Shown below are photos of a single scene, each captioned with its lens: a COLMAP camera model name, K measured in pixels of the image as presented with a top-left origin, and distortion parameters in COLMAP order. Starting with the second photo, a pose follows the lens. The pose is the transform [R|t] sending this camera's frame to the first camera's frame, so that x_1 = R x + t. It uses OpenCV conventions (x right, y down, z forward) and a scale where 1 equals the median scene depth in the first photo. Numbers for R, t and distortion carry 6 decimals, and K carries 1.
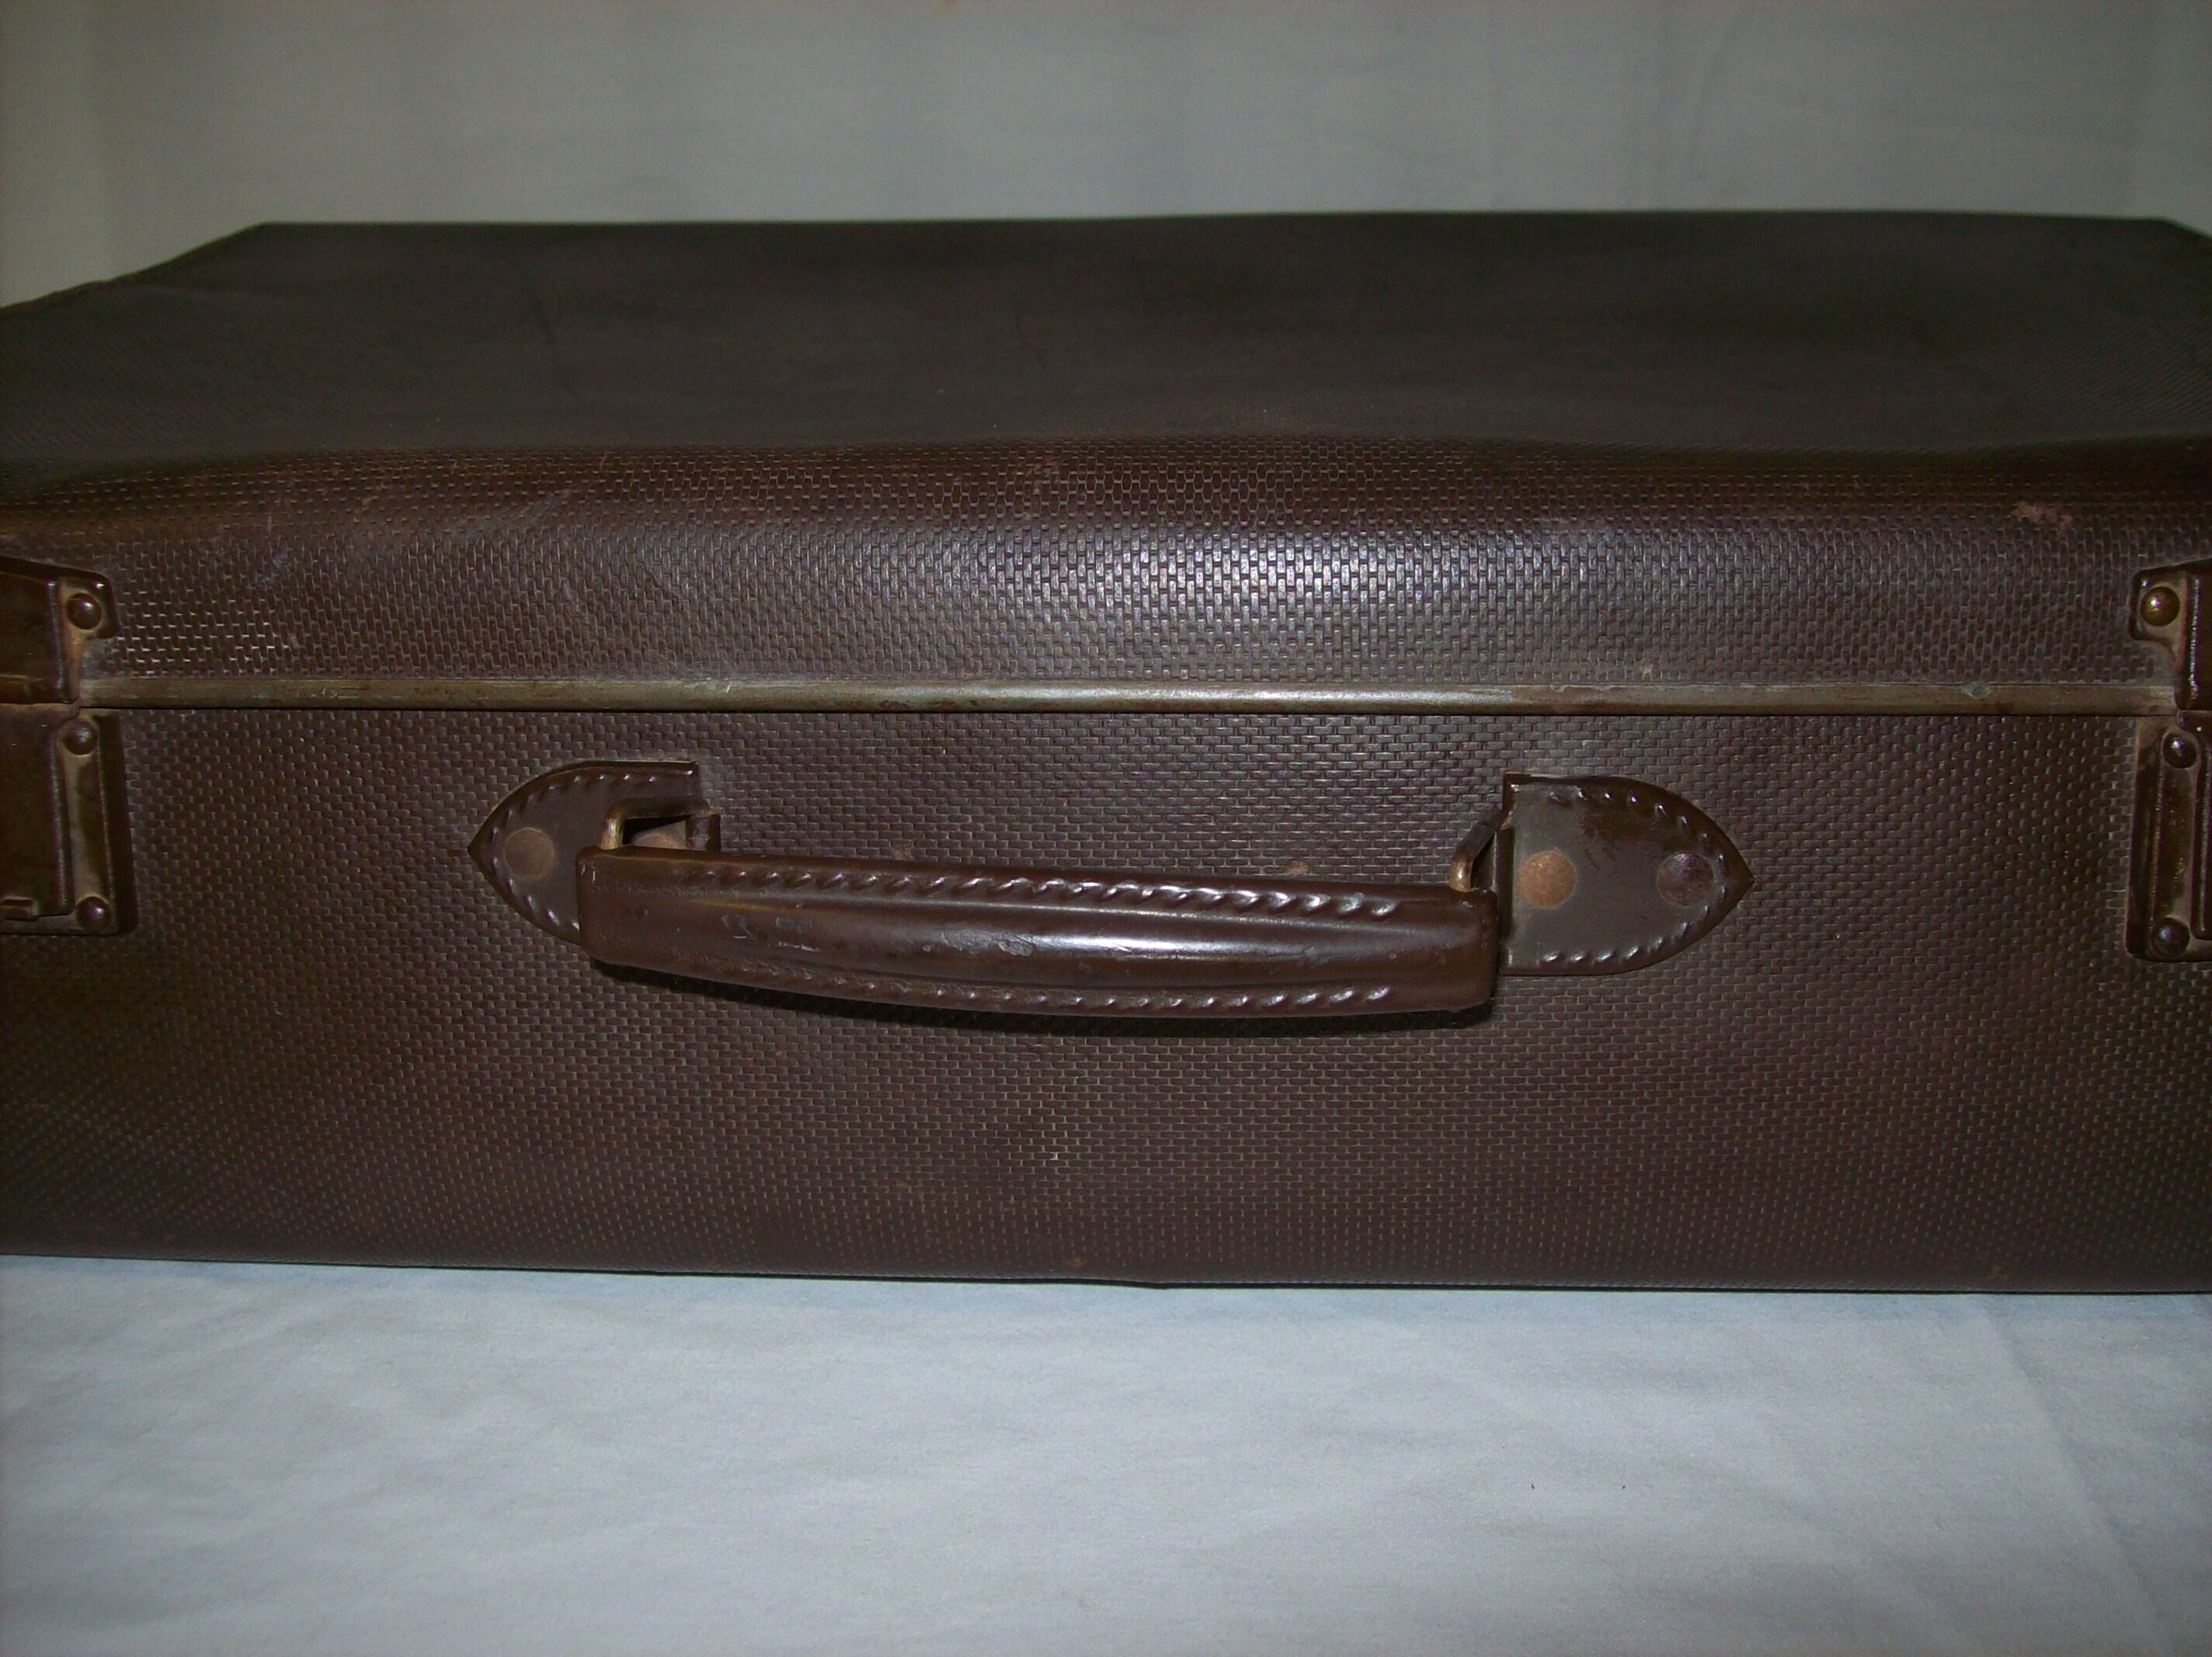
lens RADIAL K [[2325.7, 0, 1106.0], [0, 2325.7, 828.5], [0, 0, 1]] dist [-0.192656, 0.169607]
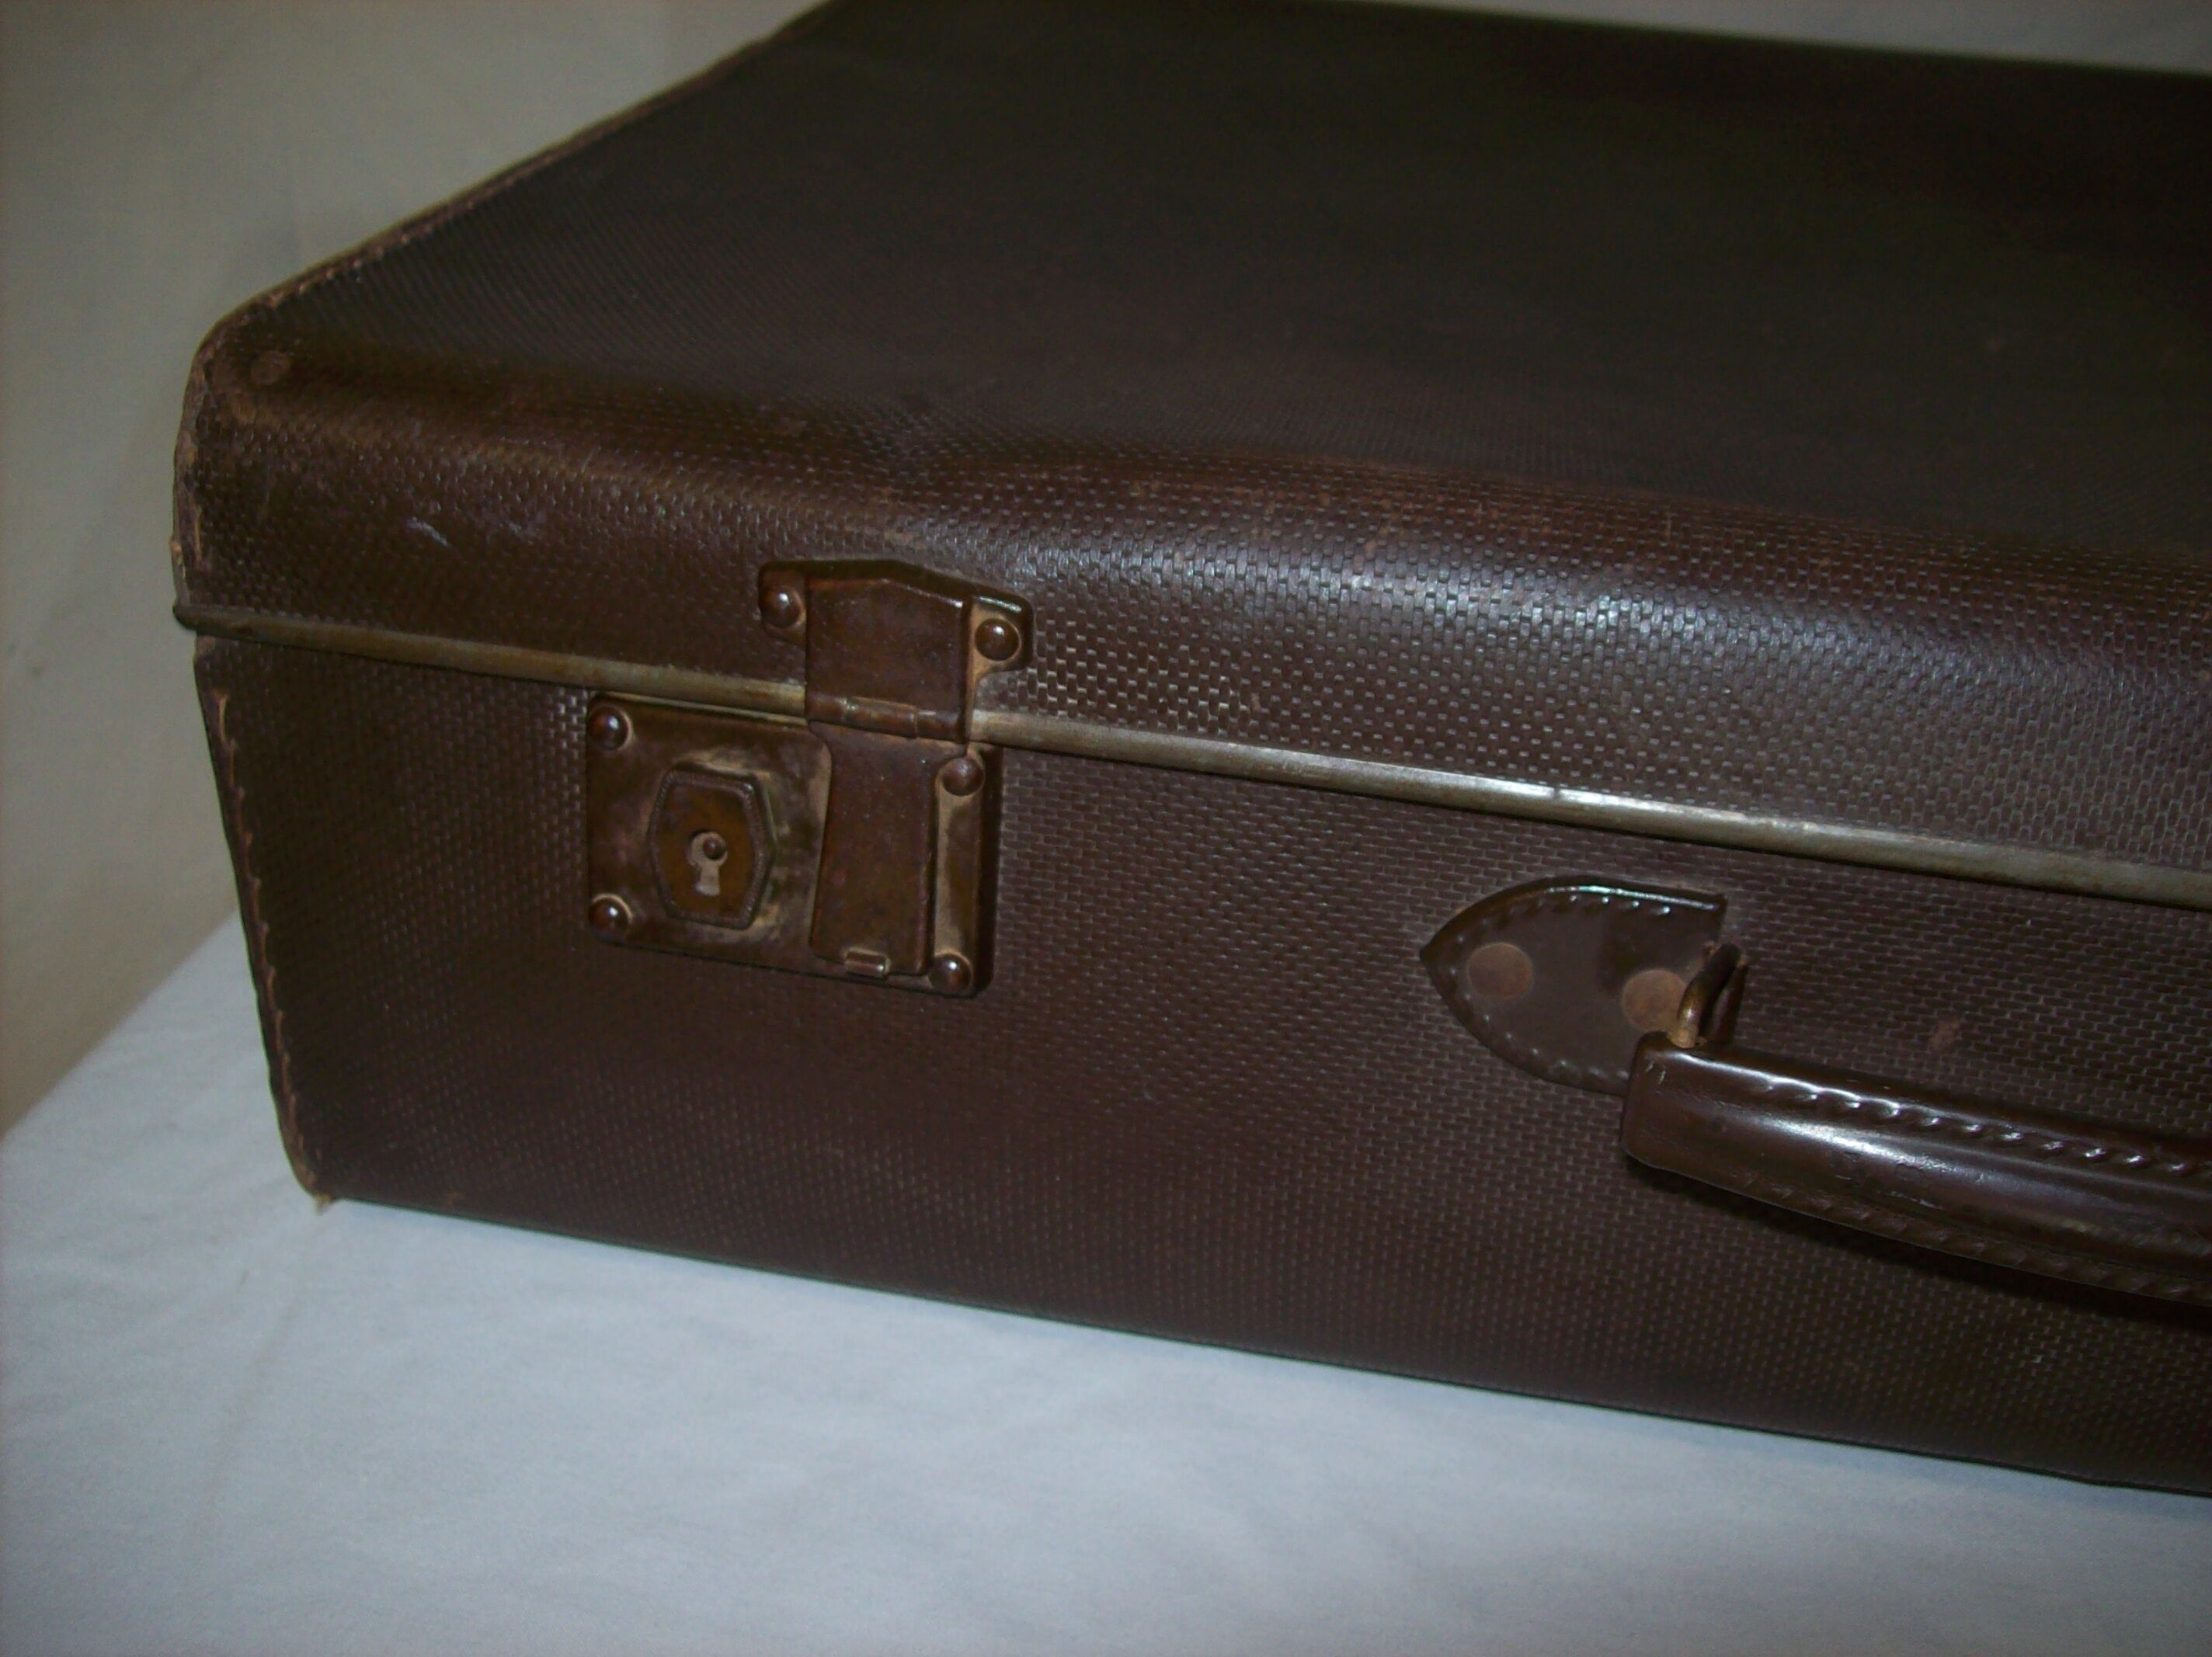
lens RADIAL K [[2325.7, 0, 1106.0], [0, 2325.7, 828.5], [0, 0, 1]] dist [-0.192656, 0.169607]
pose [[0.988993, 0.109634, -0.099367, -0.325070], [-0.090892, 0.980062, 0.176686, -0.182130], [0.116756, -0.165710, 0.979239, 0.170473]]
